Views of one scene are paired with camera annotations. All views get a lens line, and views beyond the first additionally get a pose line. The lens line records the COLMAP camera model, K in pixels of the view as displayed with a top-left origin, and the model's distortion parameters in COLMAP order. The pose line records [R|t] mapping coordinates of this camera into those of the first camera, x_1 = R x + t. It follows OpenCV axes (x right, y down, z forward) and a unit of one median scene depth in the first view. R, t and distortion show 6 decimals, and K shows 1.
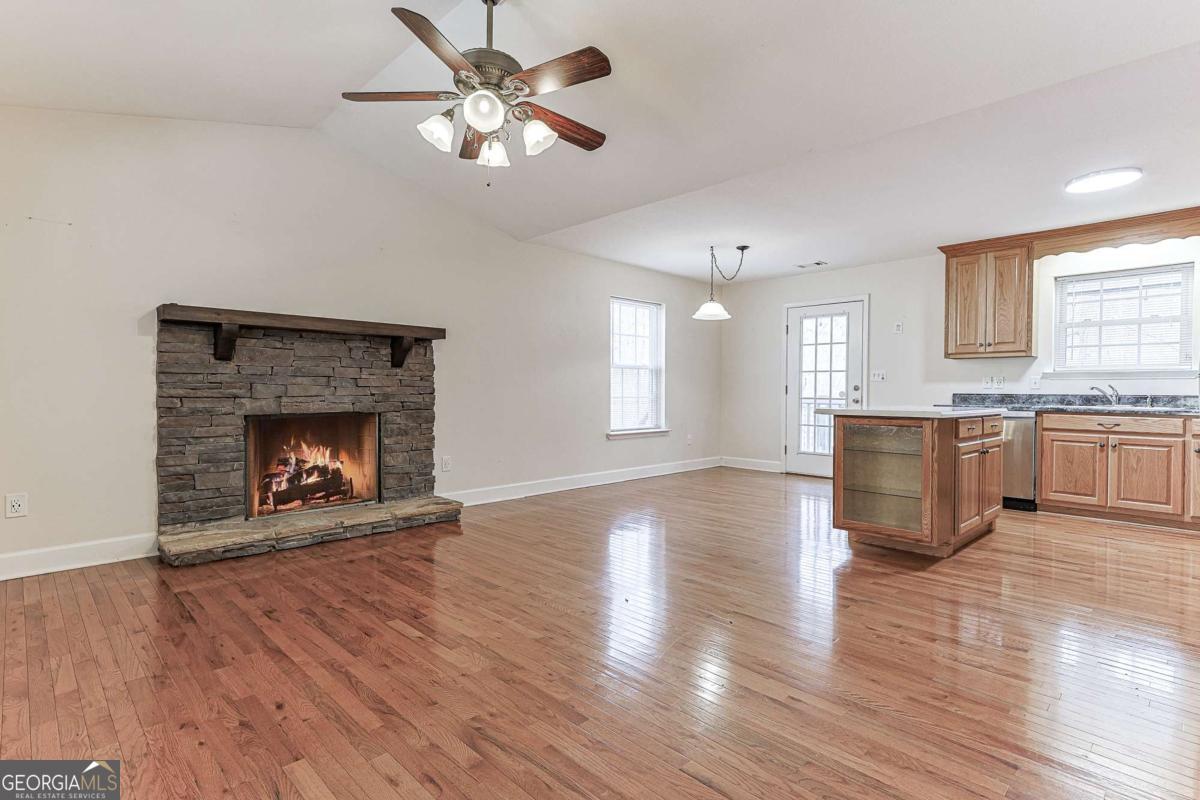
lens RADIAL K [[602.7, 0, 593.9], [0, 602.7, 399.7], [0, 0, 1]] dist [0.029909, -0.000261]
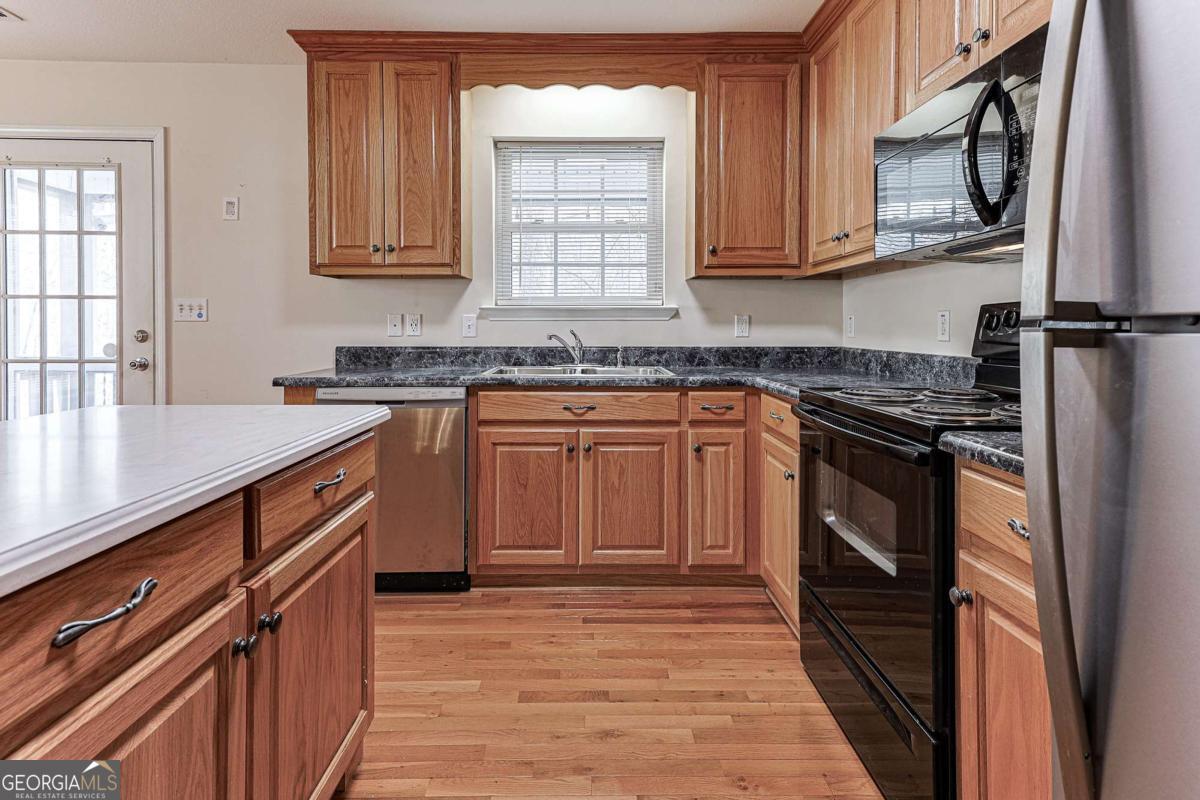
lens RADIAL K [[576.2, 0, 615.9], [0, 576.2, 327.2], [0, 0, 1]] dist [0.017785, -0.000329]
pose [[0.665257, -0.006014, 0.746591, 0.505741], [0.016326, 0.999846, -0.006493, -0.025294], [-0.746436, 0.016508, 0.665252, 0.667515]]
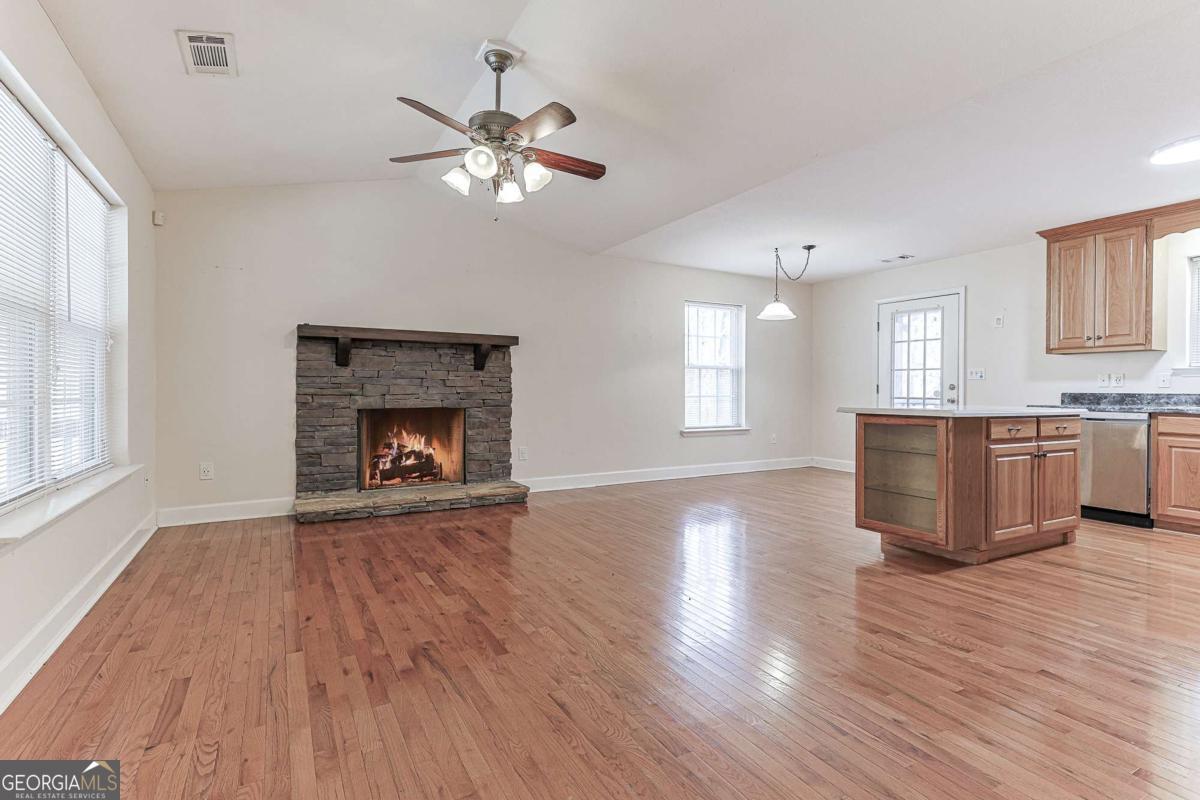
lens RADIAL K [[586.9, 0, 582.9], [0, 586.9, 392.2], [0, 0, 1]] dist [0.029981, 0.000732]
pose [[0.962370, 0.000364, -0.271744, 0.195966], [-0.003907, 0.999914, -0.012500, 0.003419], [0.271716, 0.013091, 0.962288, -0.052832]]
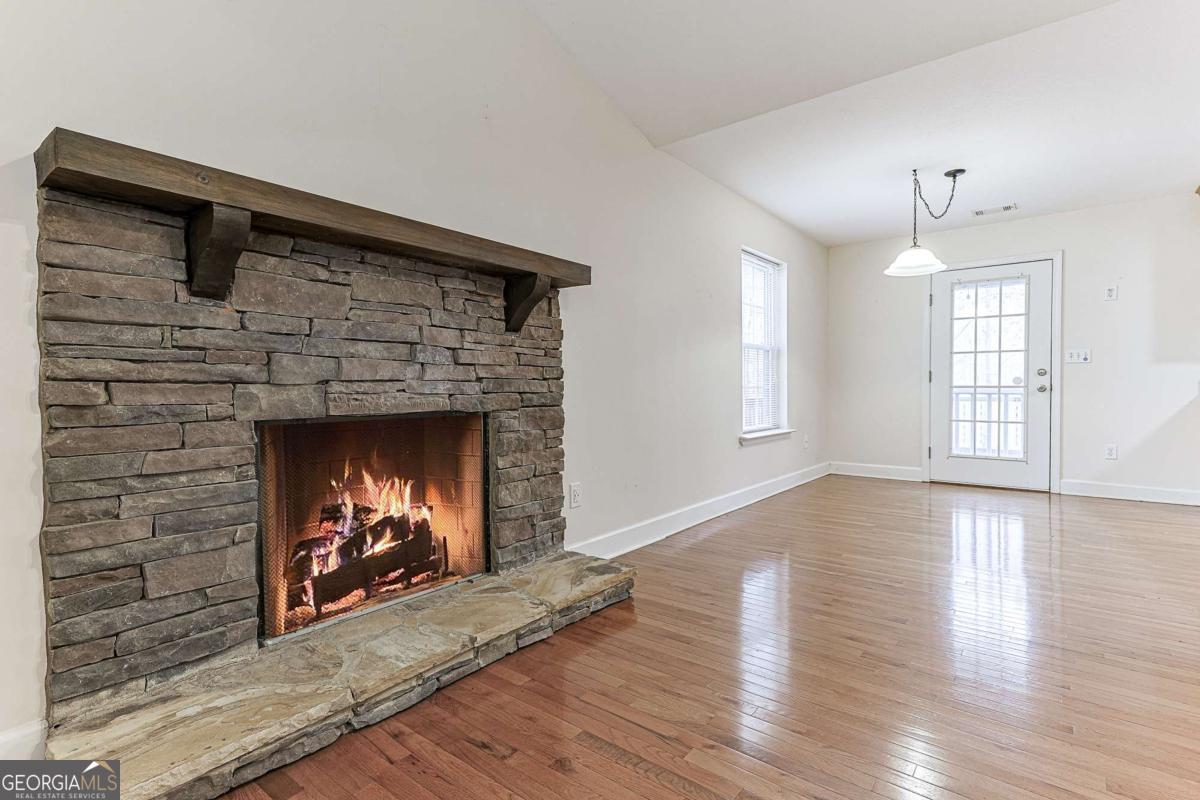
lens RADIAL K [[583.5, 0, 600.0], [0, 583.5, 400.0], [0, 0, 1]] dist [0.023556, 0.000982]
pose [[0.989707, -0.011767, 0.142627, -0.349297], [0.011174, 0.999925, 0.004962, 0.009292], [-0.142674, -0.003318, 0.989764, 0.481464]]
